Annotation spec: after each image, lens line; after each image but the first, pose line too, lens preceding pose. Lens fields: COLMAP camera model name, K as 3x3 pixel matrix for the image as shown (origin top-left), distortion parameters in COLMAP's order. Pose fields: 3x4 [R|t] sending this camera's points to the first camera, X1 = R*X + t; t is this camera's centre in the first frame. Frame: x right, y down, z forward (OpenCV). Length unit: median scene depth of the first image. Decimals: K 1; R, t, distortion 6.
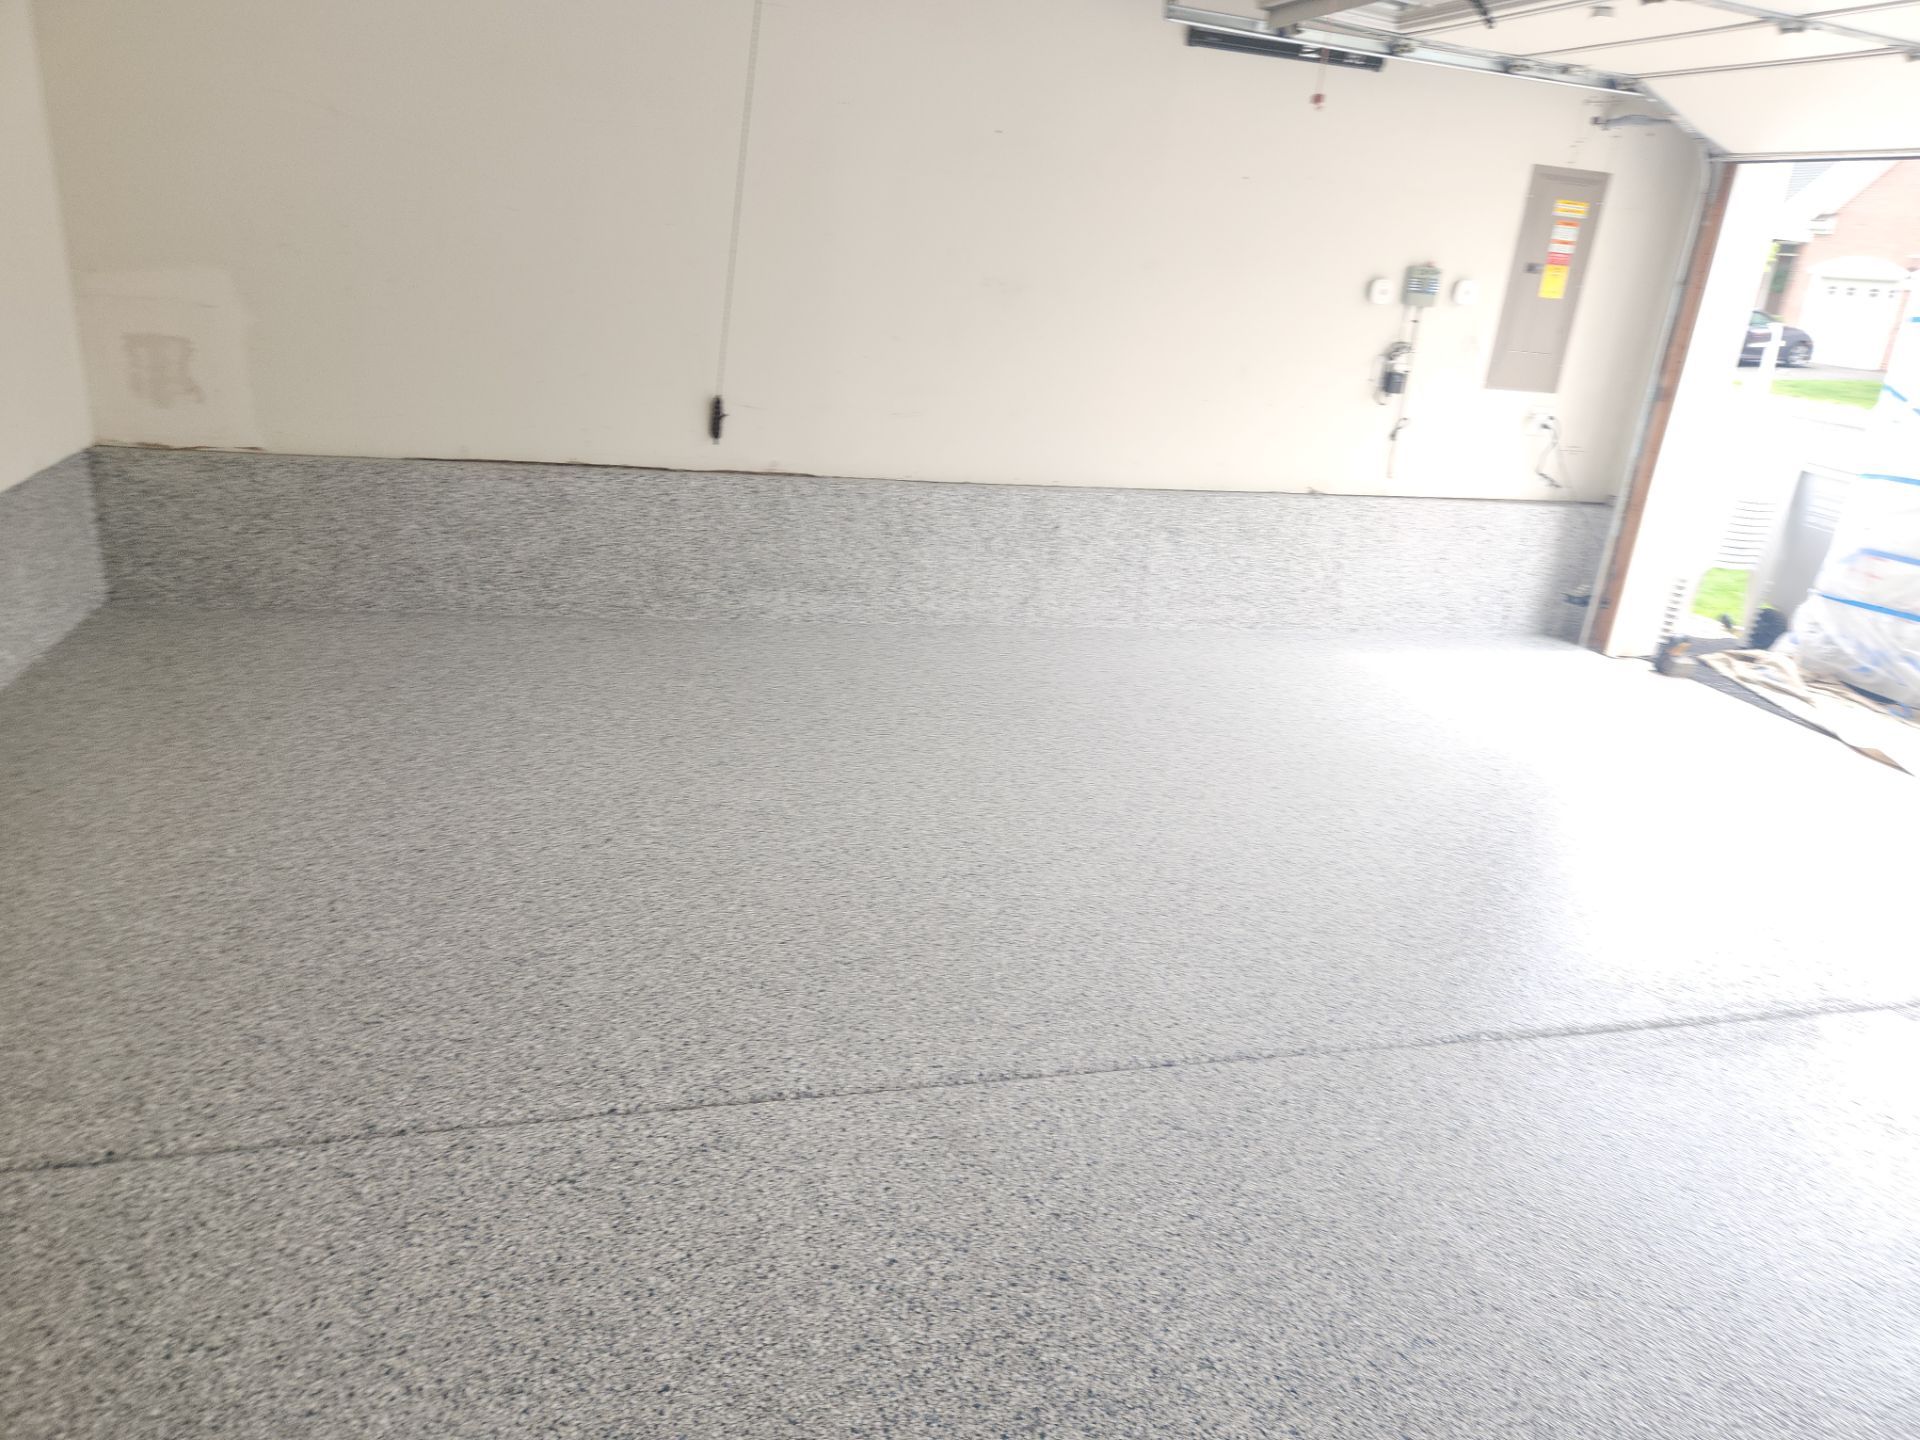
lens RADIAL K [[1280.9, 0, 960.0], [0, 1280.9, 720.0], [0, 0, 1]] dist [0.069224, -0.058400]
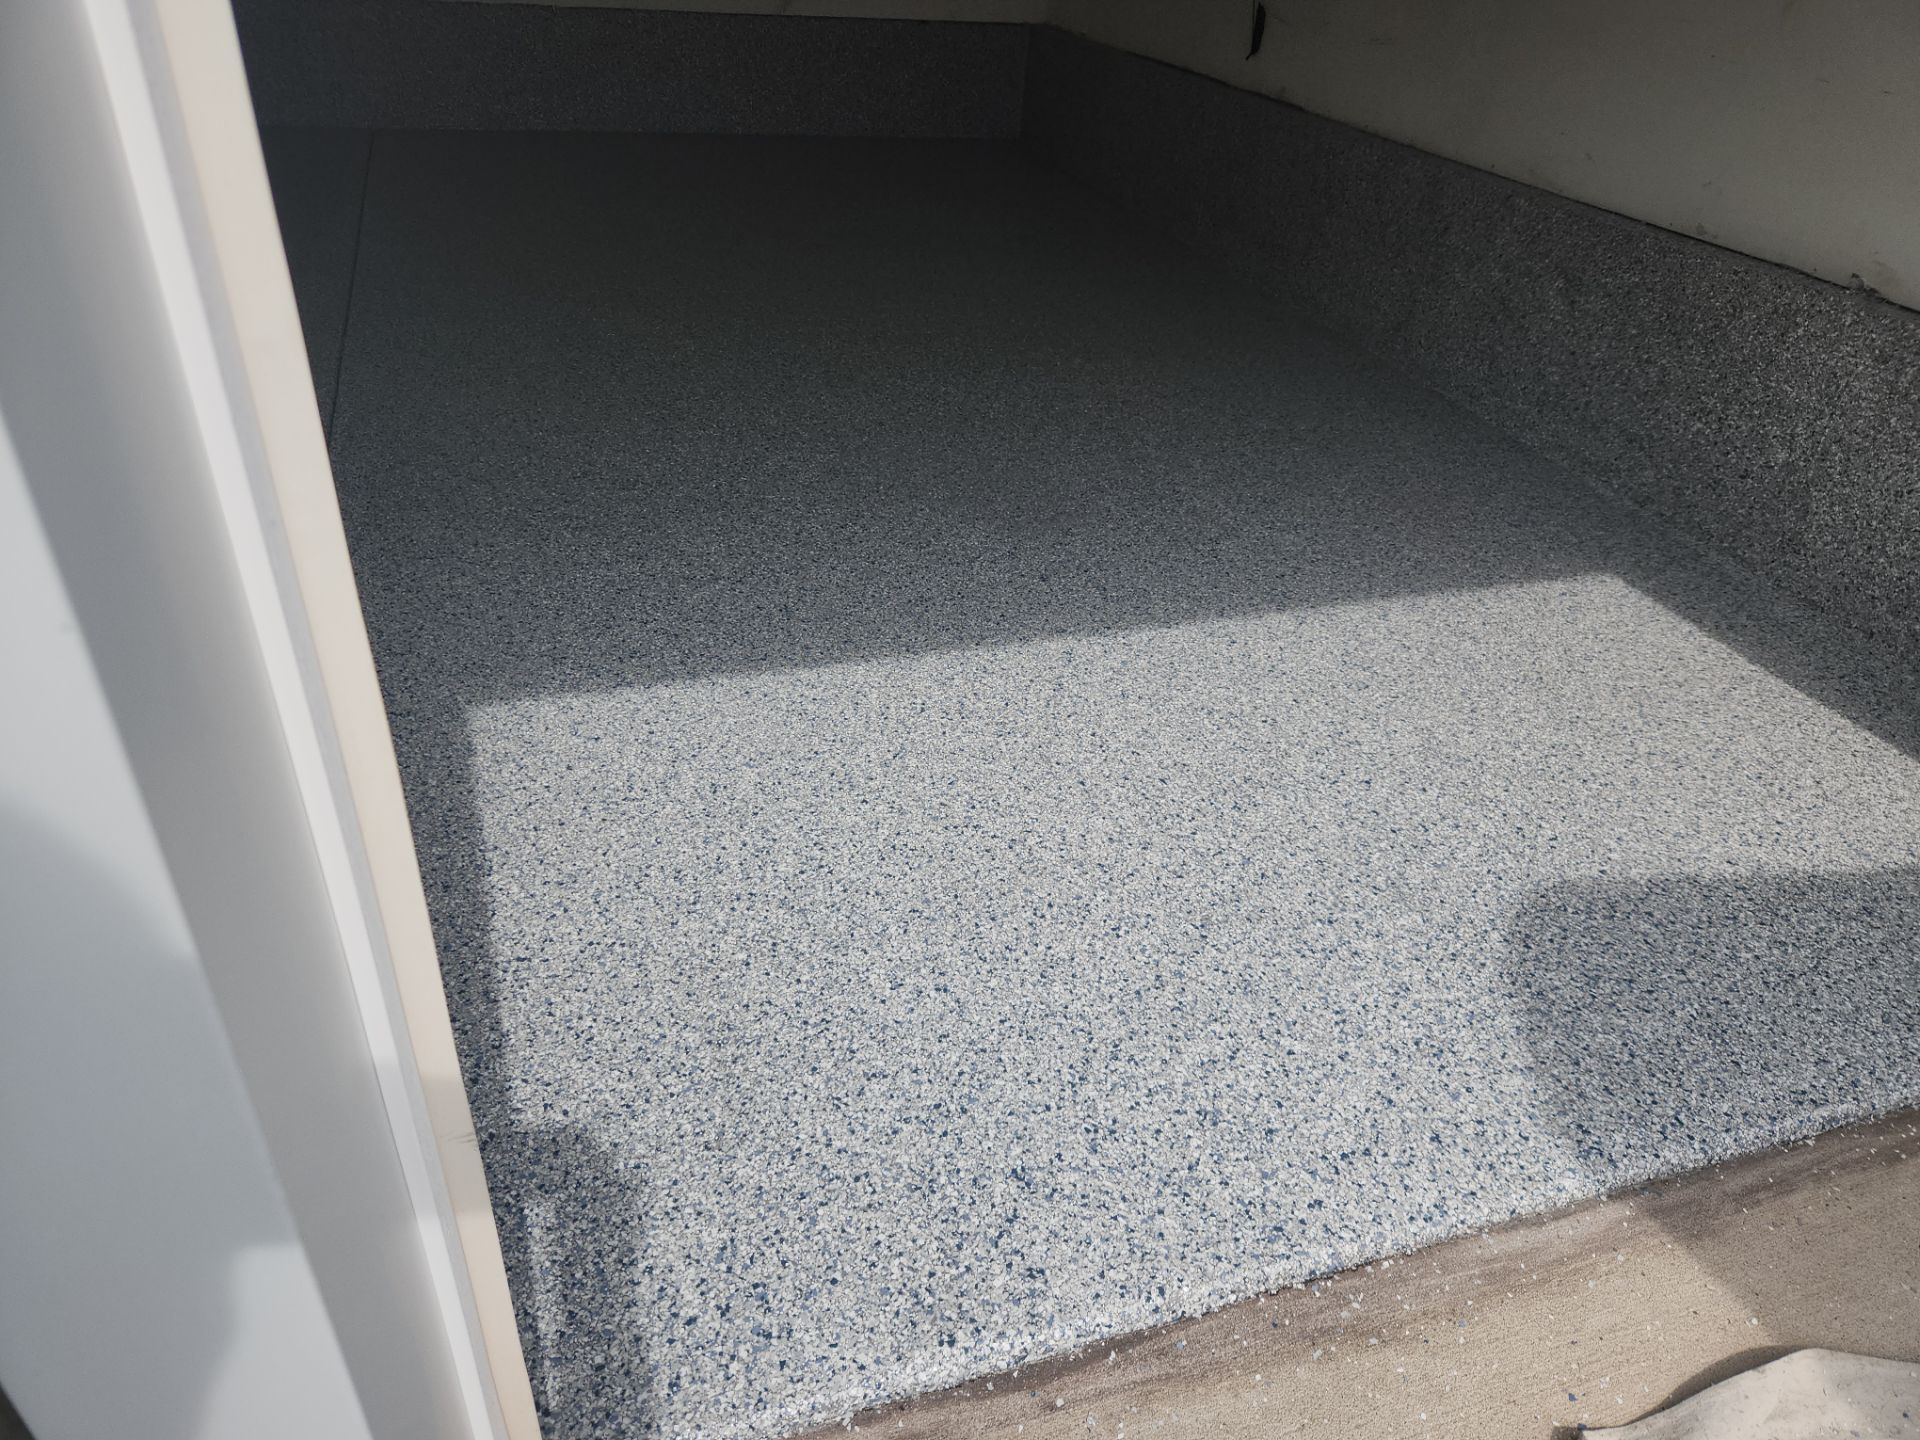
lens RADIAL K [[1280.9, 0, 960.0], [0, 1280.9, 720.0], [0, 0, 1]] dist [0.069224, -0.058400]
pose [[0.045395, 0.482469, -0.874736, 0.898052], [-0.391036, 0.814348, 0.428868, -0.144771], [0.919255, 0.322585, 0.225630, 0.745305]]
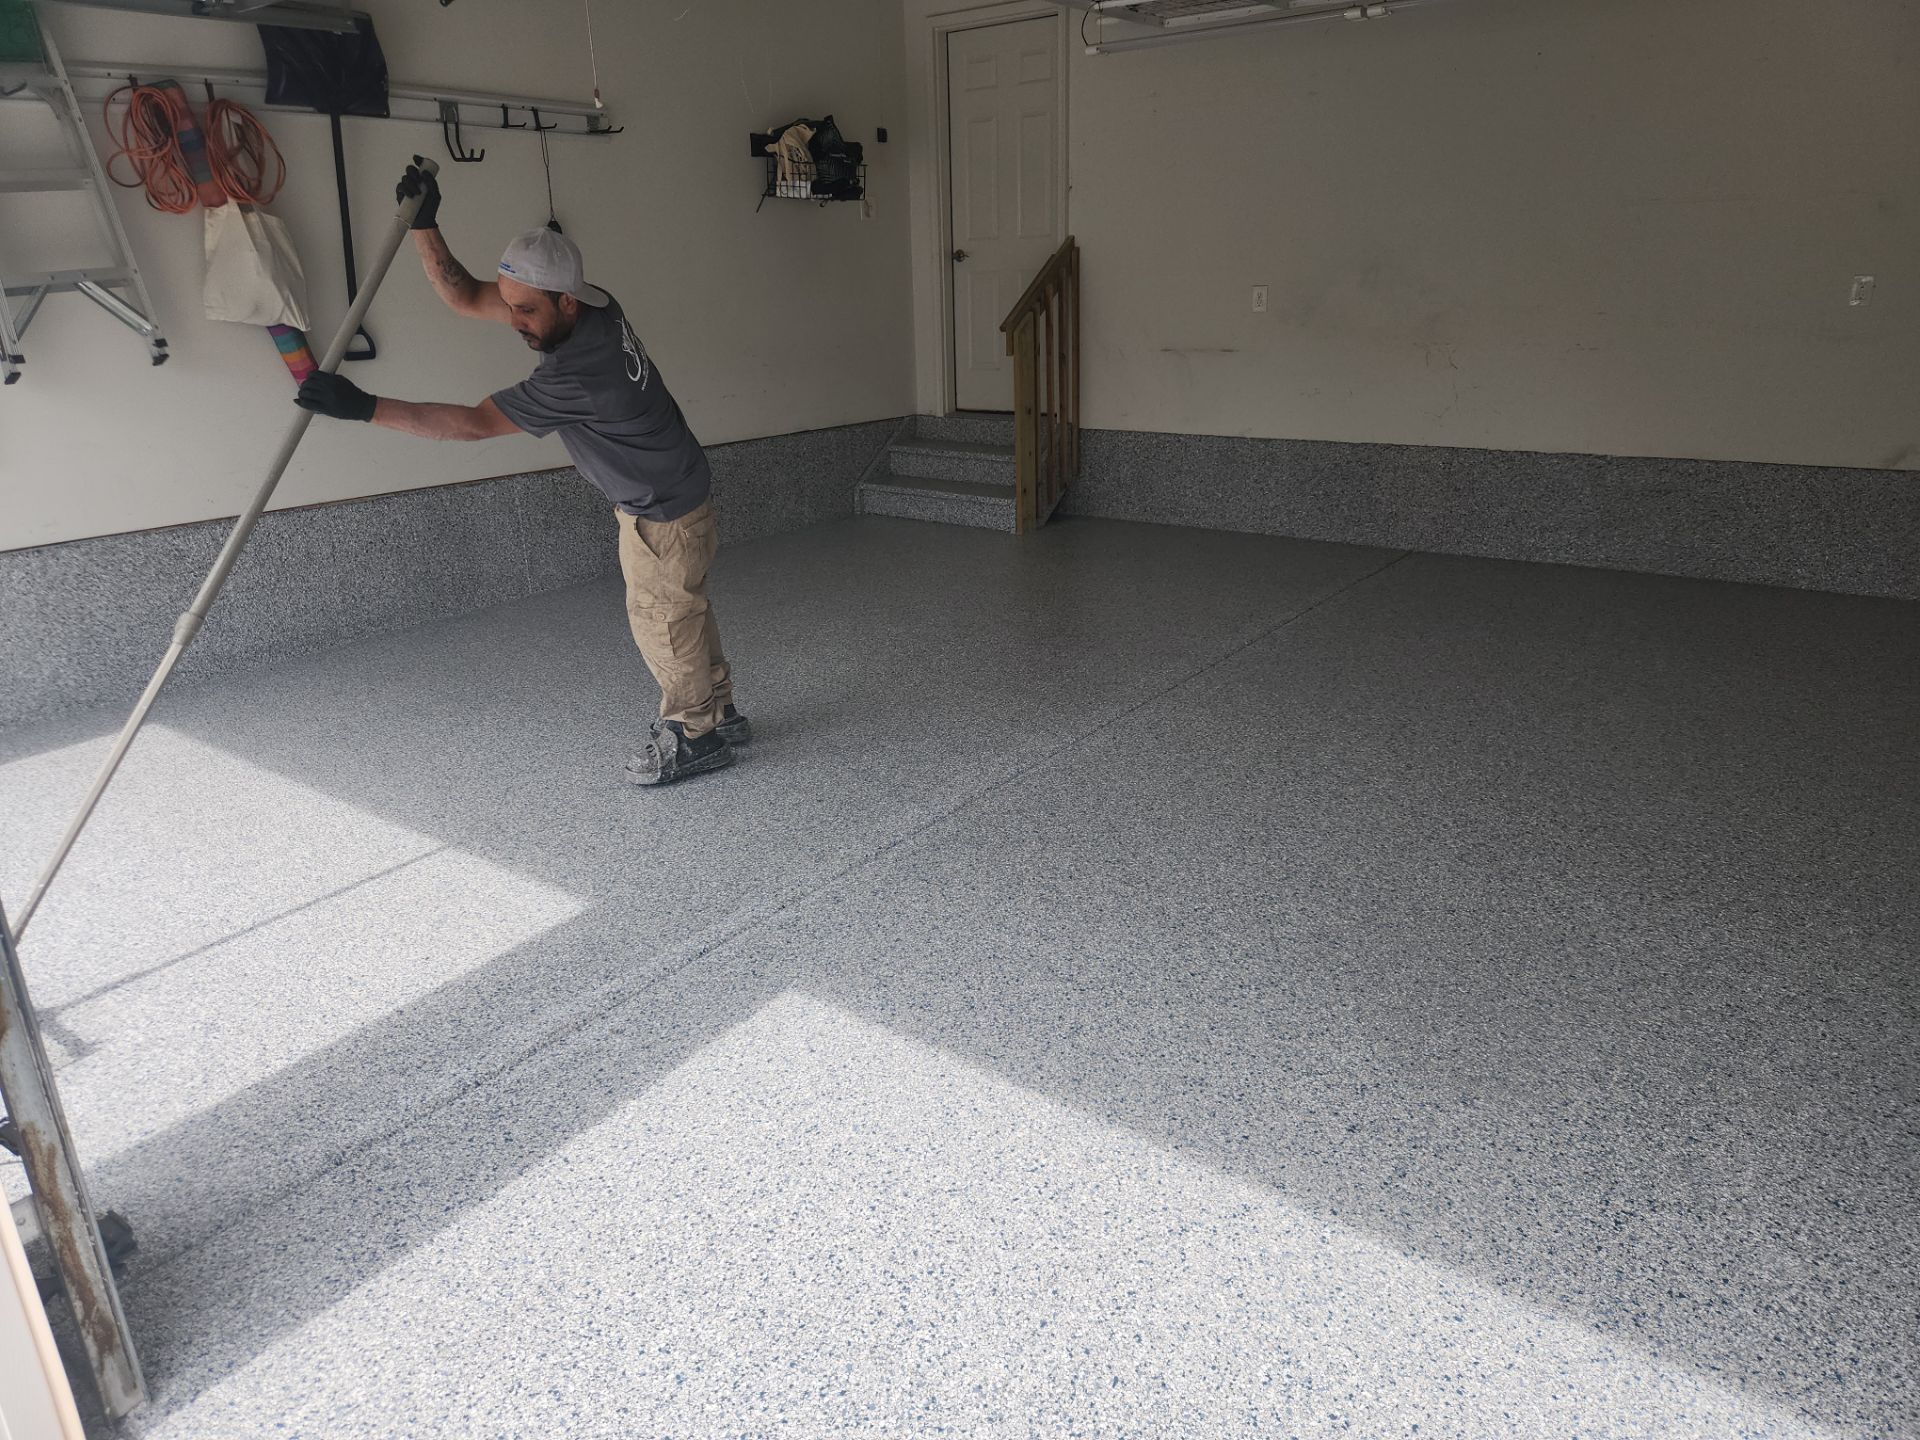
lens RADIAL K [[1280.9, 0, 960.0], [0, 1280.9, 720.0], [0, 0, 1]] dist [0.069224, -0.058400]
pose [[-0.805492, 0.136729, -0.576617, 0.737634], [-0.237647, 0.816824, 0.525663, -0.318426], [0.542868, 0.560449, -0.625452, 1.040543]]
